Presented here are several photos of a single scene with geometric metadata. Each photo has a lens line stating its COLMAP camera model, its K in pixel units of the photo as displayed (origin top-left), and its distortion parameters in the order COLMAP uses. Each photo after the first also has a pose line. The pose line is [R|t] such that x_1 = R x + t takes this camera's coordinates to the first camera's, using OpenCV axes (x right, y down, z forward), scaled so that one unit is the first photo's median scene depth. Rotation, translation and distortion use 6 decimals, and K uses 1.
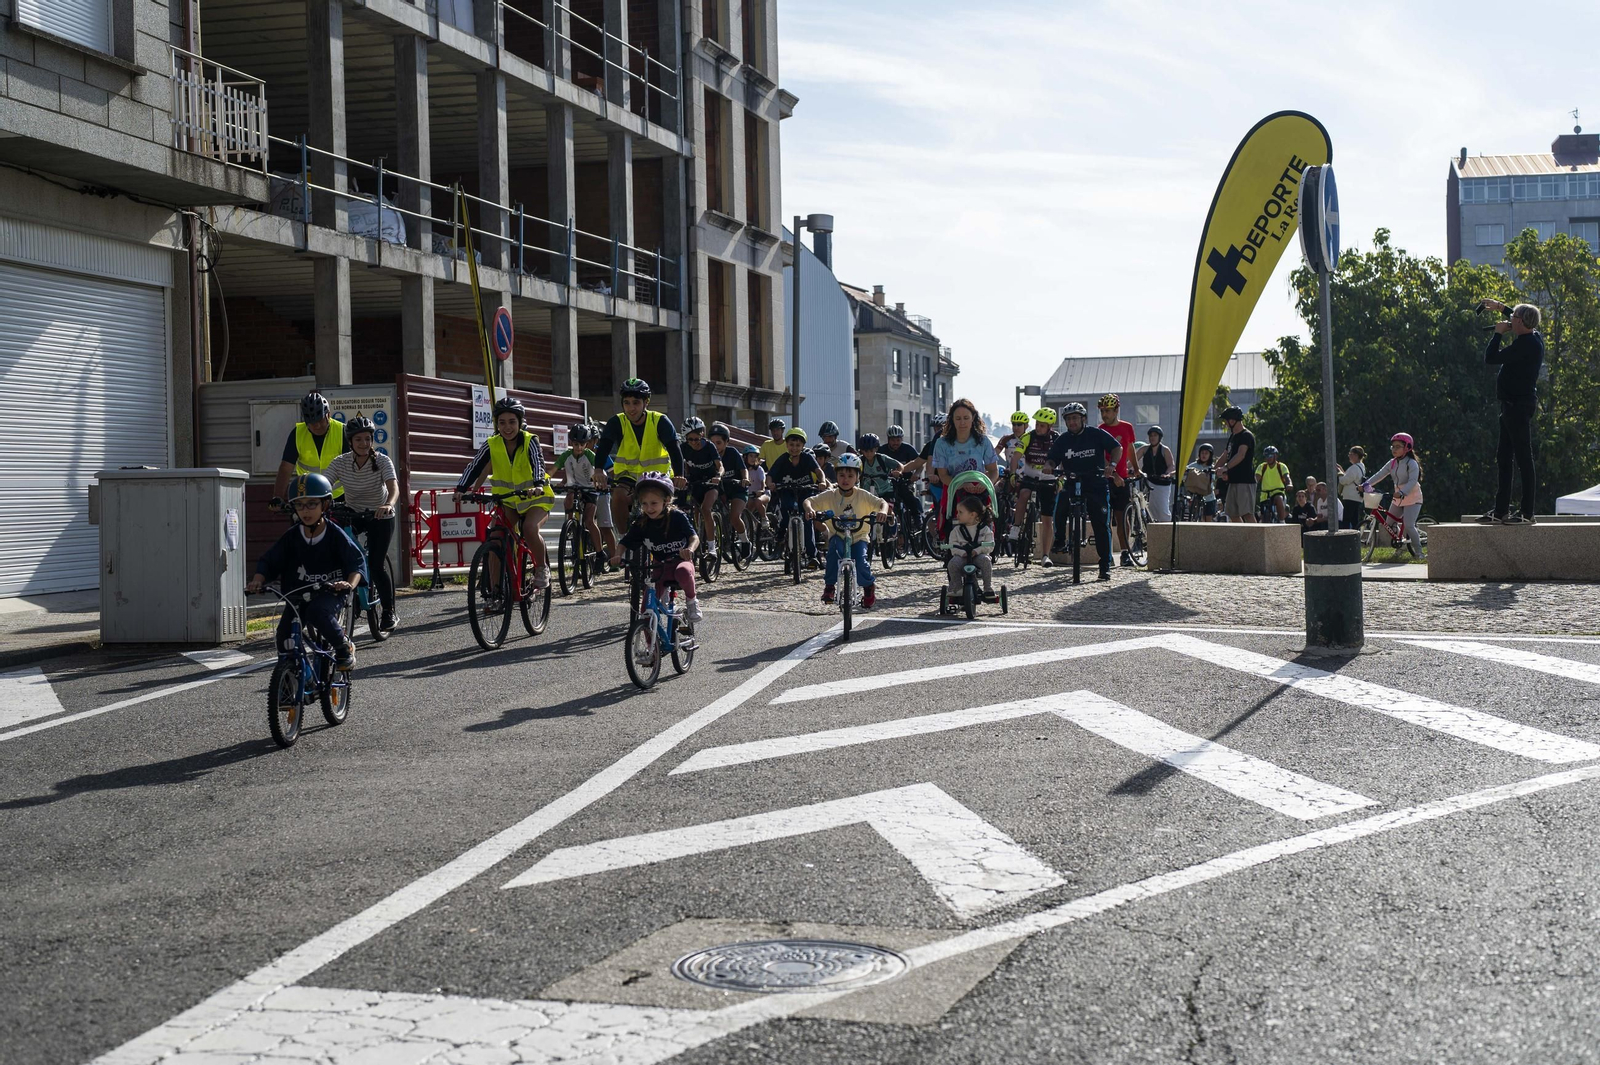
lens RADIAL K [[2389.6, 0, 710.6], [0, 2389.6, 483.9], [0, 0, 1]] dist [-0.006827, -0.023714]
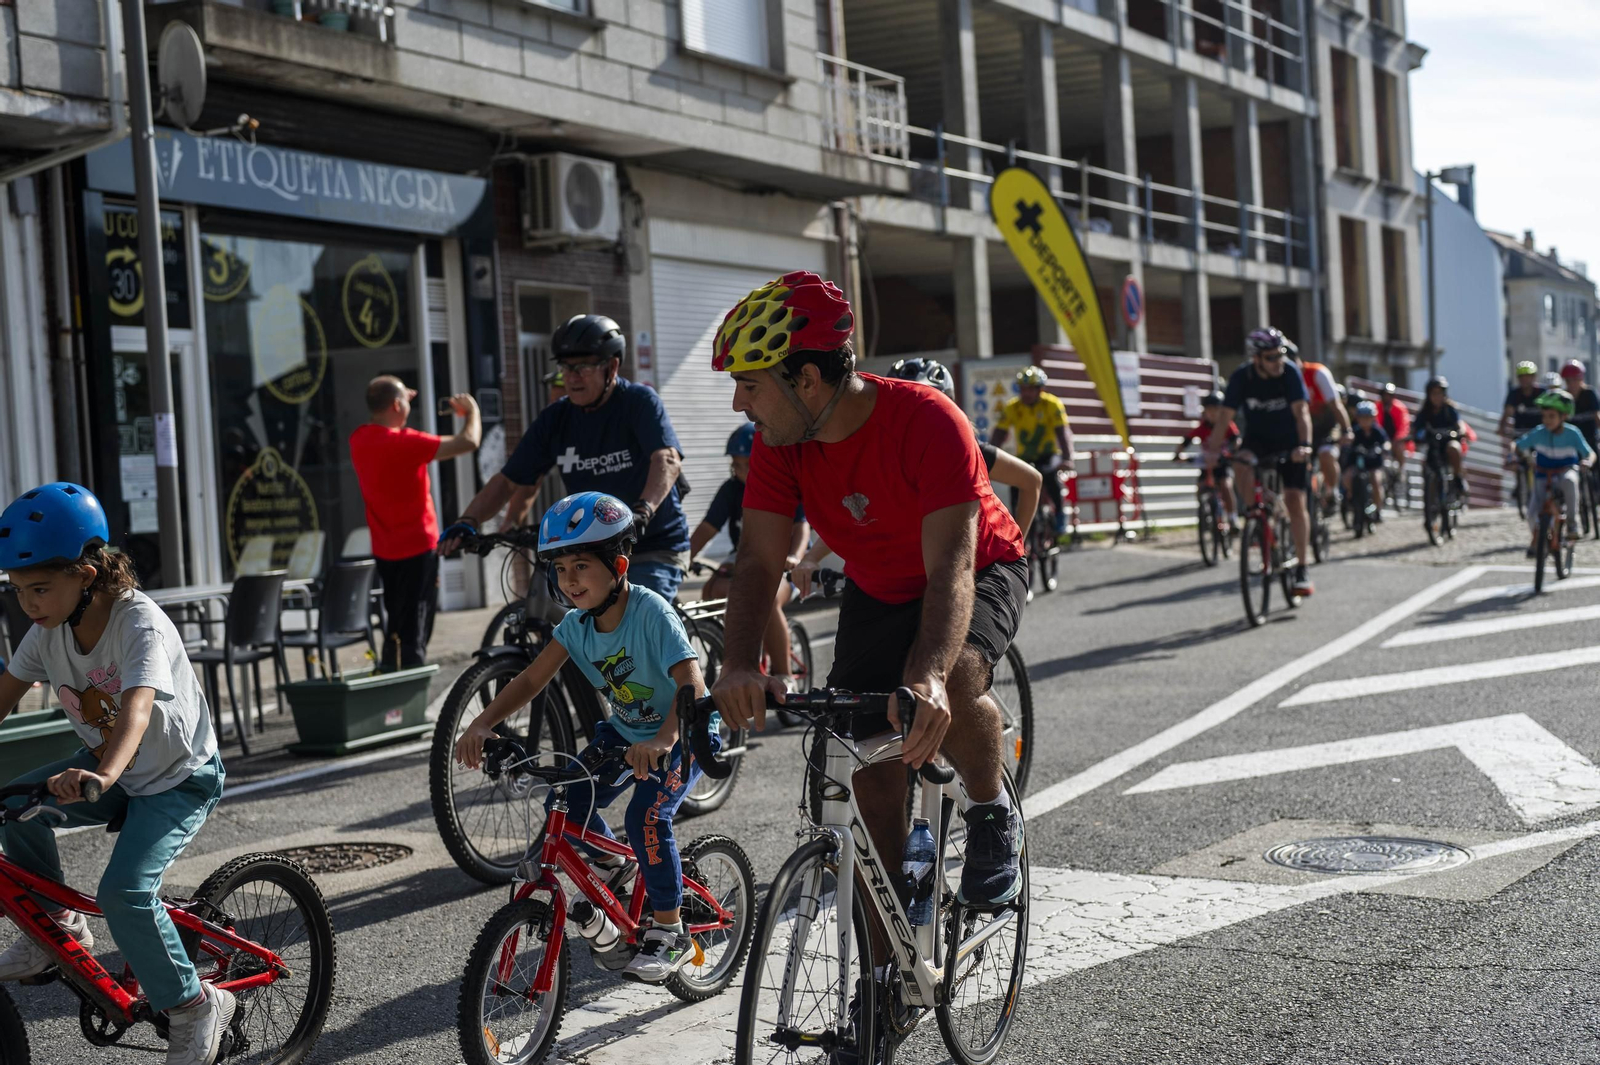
lens RADIAL K [[2382.0, 0, 743.3], [0, 2382.0, 368.0], [0, 0, 1]] dist [-0.010017, -0.045837]
pose [[0.967453, -0.032063, -0.251012, 0.007208], [0.023972, 0.999092, -0.035226, -0.000980], [0.251914, 0.028062, 0.967343, -0.042077]]
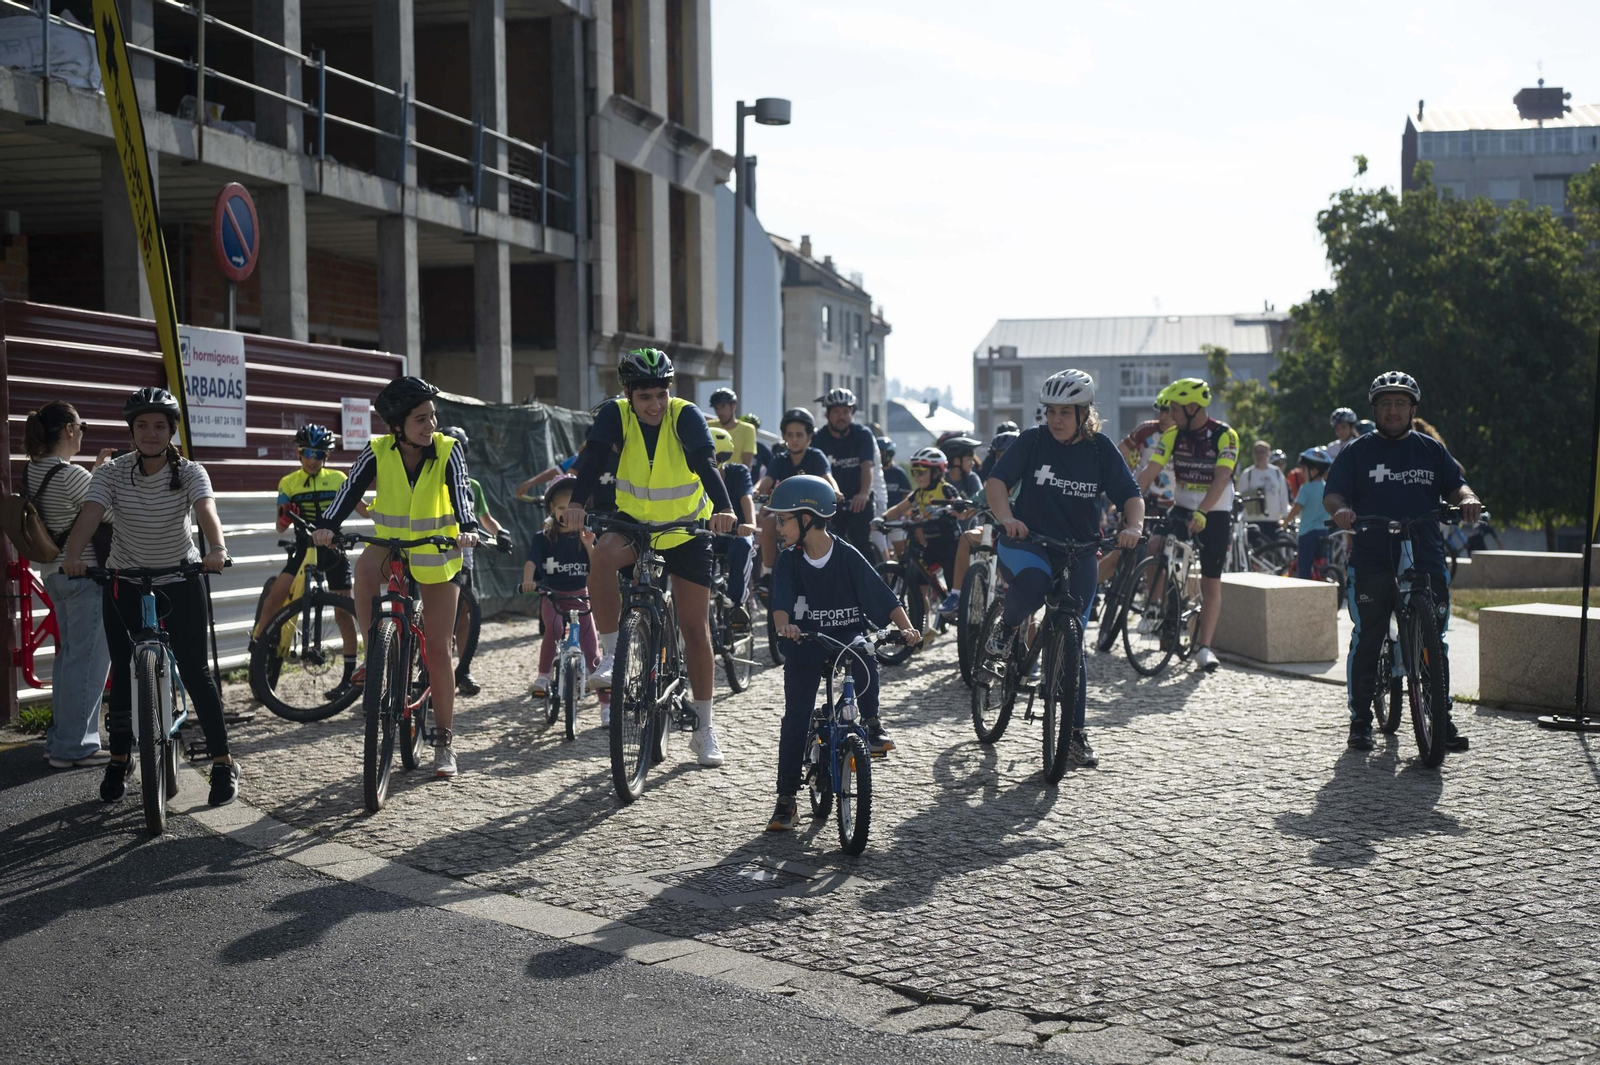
lens RADIAL K [[2415.1, 0, 779.4], [0, 2415.1, 415.0], [0, 0, 1]] dist [-0.014050, 0.002734]
pose [[0.997756, 0.007424, 0.066546, 0.000719], [-0.006571, 0.999893, -0.013033, -0.010805], [-0.066636, 0.012566, 0.997698, 0.324444]]
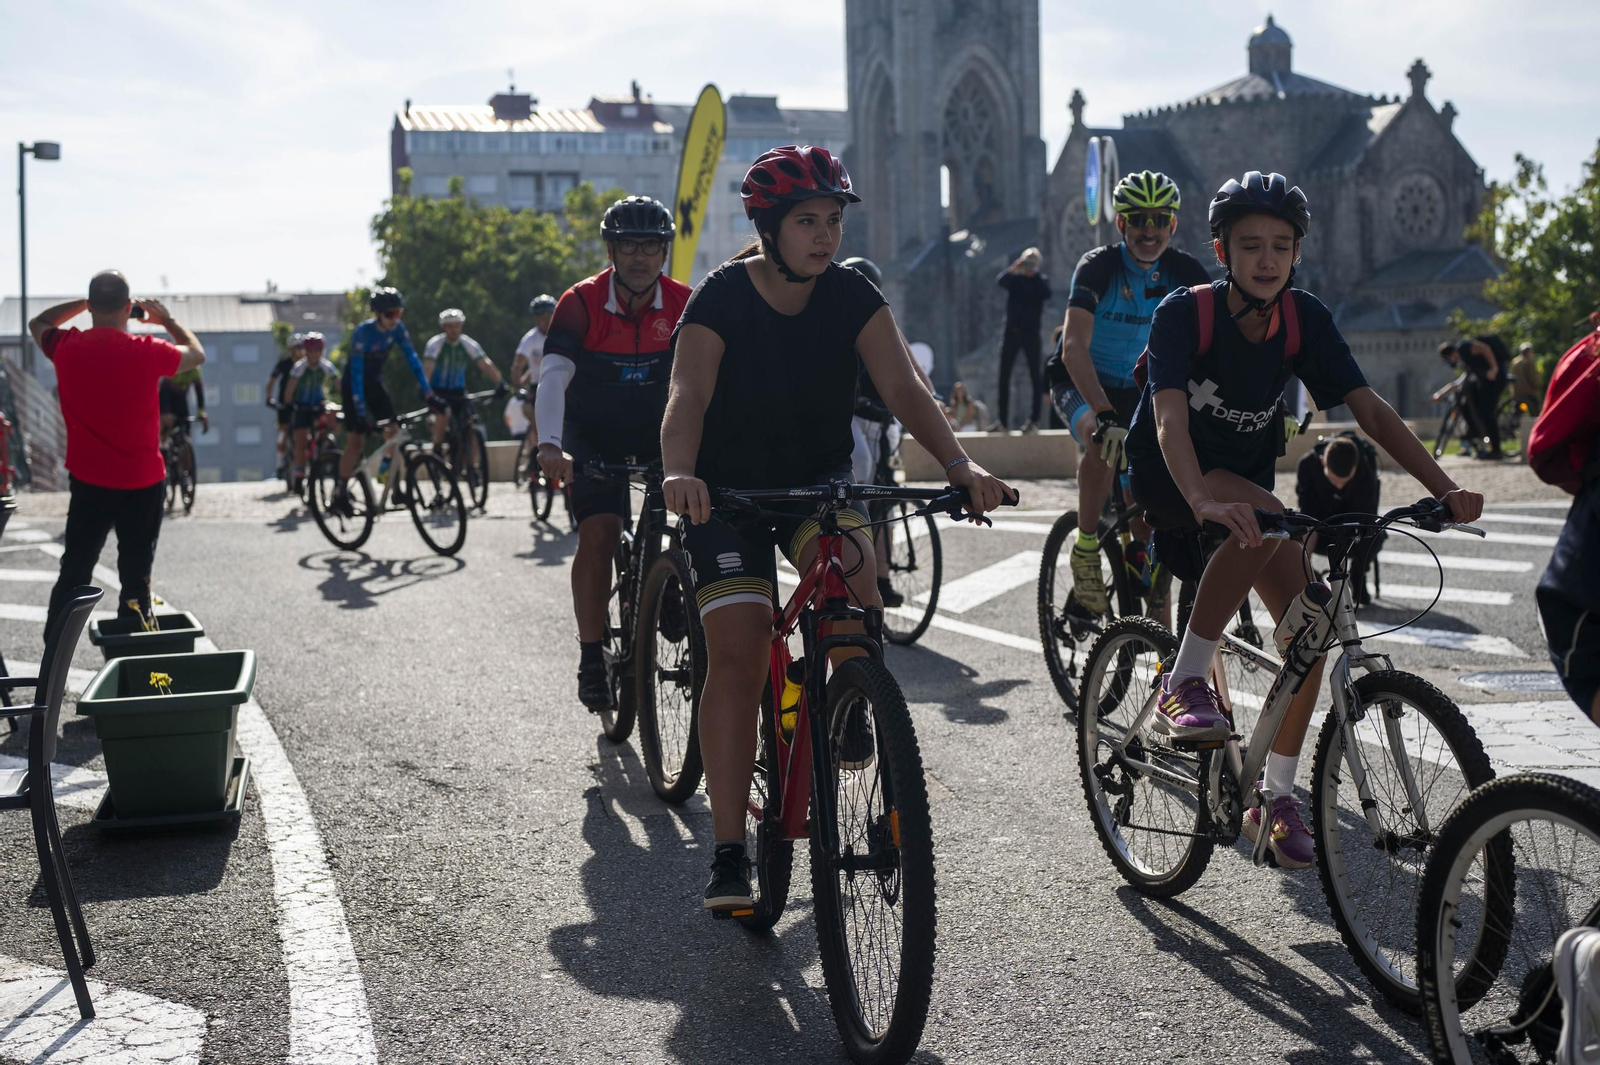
lens RADIAL K [[2409.9, 0, 769.6], [0, 2409.9, 494.9], [0, 0, 1]] dist [-0.011909, 0.055236]
pose [[0.884417, -0.022318, 0.466163, -0.179134], [0.009560, 0.999513, 0.029716, 0.006303], [-0.466599, -0.021825, 0.884200, -0.018808]]
